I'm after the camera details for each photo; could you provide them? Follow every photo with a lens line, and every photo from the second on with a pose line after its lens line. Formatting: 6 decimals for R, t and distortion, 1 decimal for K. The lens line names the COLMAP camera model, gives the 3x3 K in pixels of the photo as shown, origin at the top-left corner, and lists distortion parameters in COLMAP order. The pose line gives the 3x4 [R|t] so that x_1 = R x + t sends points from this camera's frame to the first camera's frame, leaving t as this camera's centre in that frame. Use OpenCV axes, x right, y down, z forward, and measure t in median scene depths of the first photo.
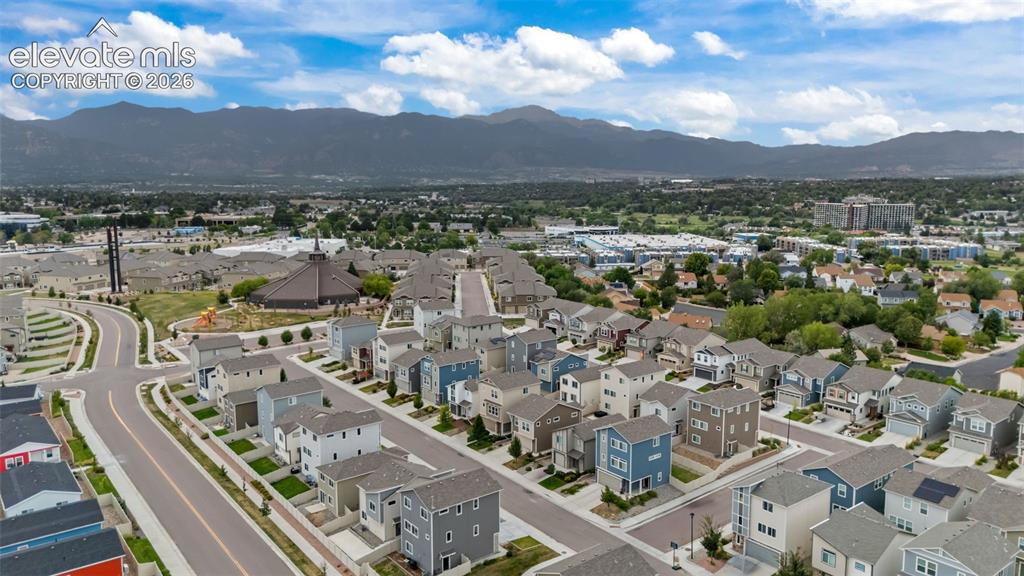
lens RADIAL K [[751.8, 0, 512.0], [0, 751.8, 288.0], [0, 0, 1]] dist [0.105796, -0.131180]
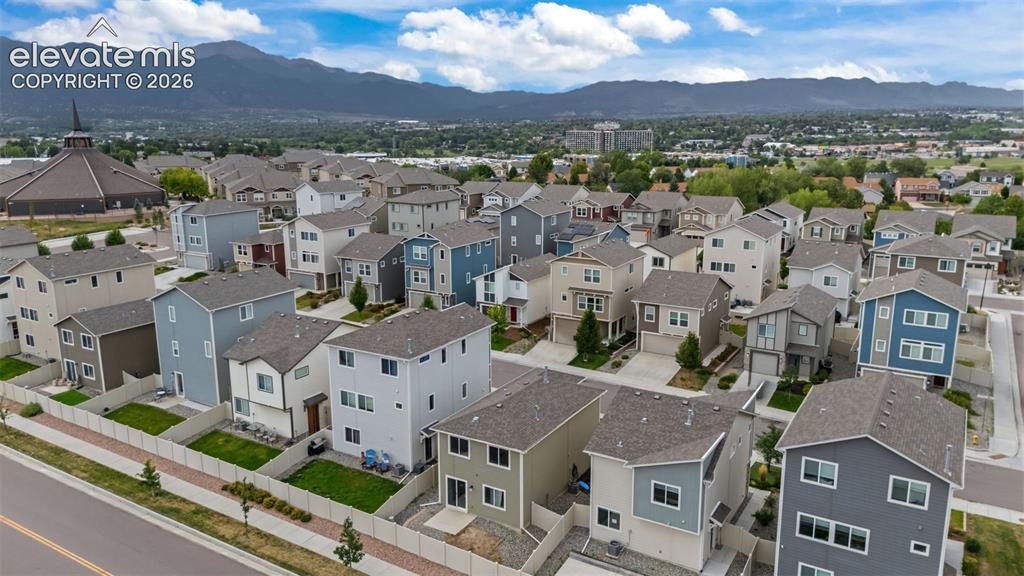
lens RADIAL K [[751.8, 0, 512.0], [0, 751.8, 288.0], [0, 0, 1]] dist [0.105796, -0.131180]
pose [[0.934440, -0.078840, 0.347284, -0.270645], [0.054357, 0.995336, 0.079700, 0.094115], [-0.351948, -0.055597, 0.934367, 0.442676]]
